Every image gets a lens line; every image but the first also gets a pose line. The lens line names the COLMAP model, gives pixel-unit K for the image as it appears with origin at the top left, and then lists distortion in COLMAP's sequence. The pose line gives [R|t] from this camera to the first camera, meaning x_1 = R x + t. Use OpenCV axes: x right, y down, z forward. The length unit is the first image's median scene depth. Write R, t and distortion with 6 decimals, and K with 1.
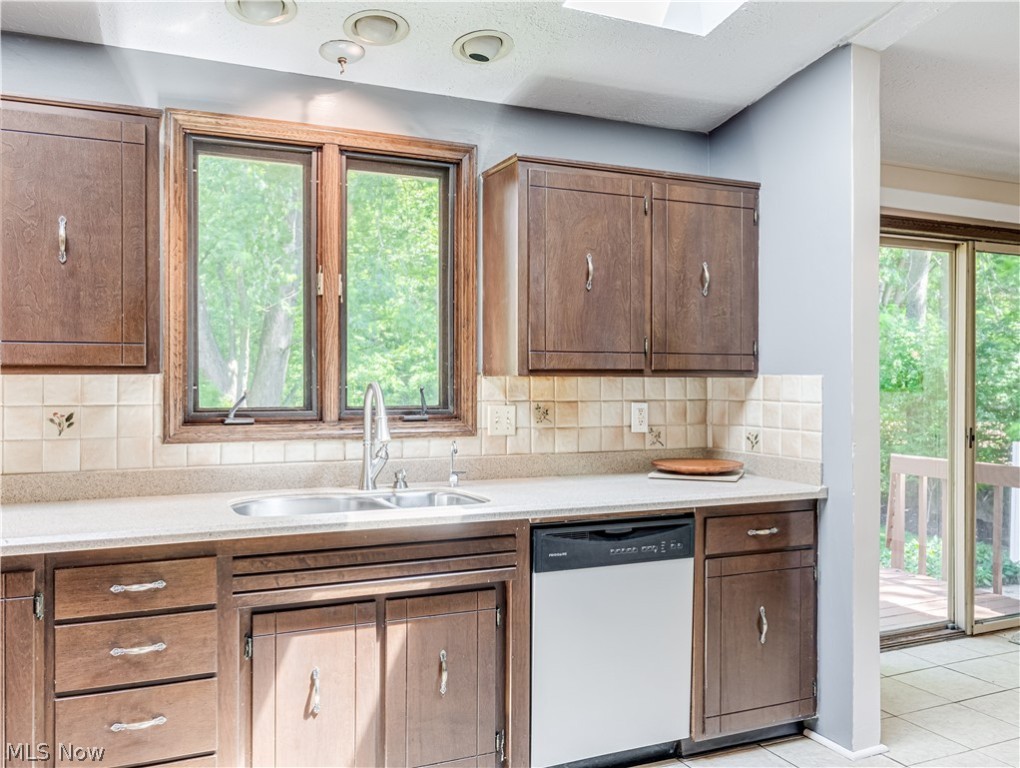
lens RADIAL K [[874.7, 0, 510.1], [0, 874.7, 383.2], [0, 0, 1]] dist [0.012578, -0.000029]
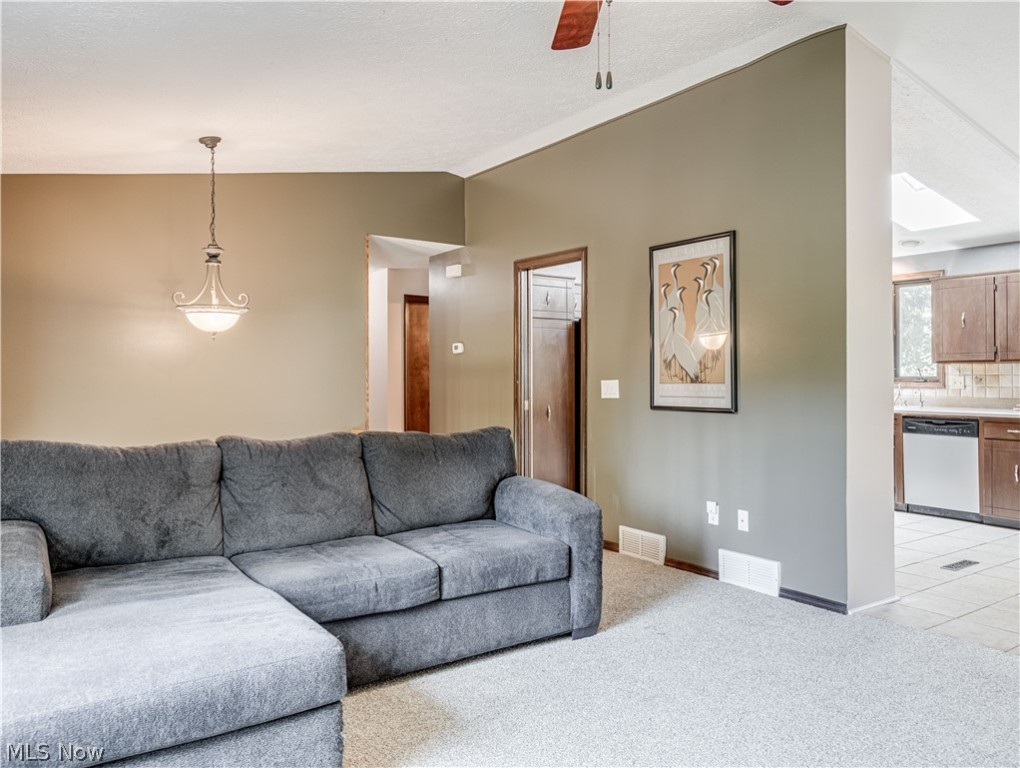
lens RADIAL K [[747.9, 0, 509.1], [0, 747.9, 375.3], [0, 0, 1]] dist [-0.000874, -0.000132]
pose [[0.191239, -0.003024, -0.981539, 1.893604], [-0.007045, 0.999965, -0.004453, 0.043470], [0.981518, 0.007767, 0.191211, -0.630440]]
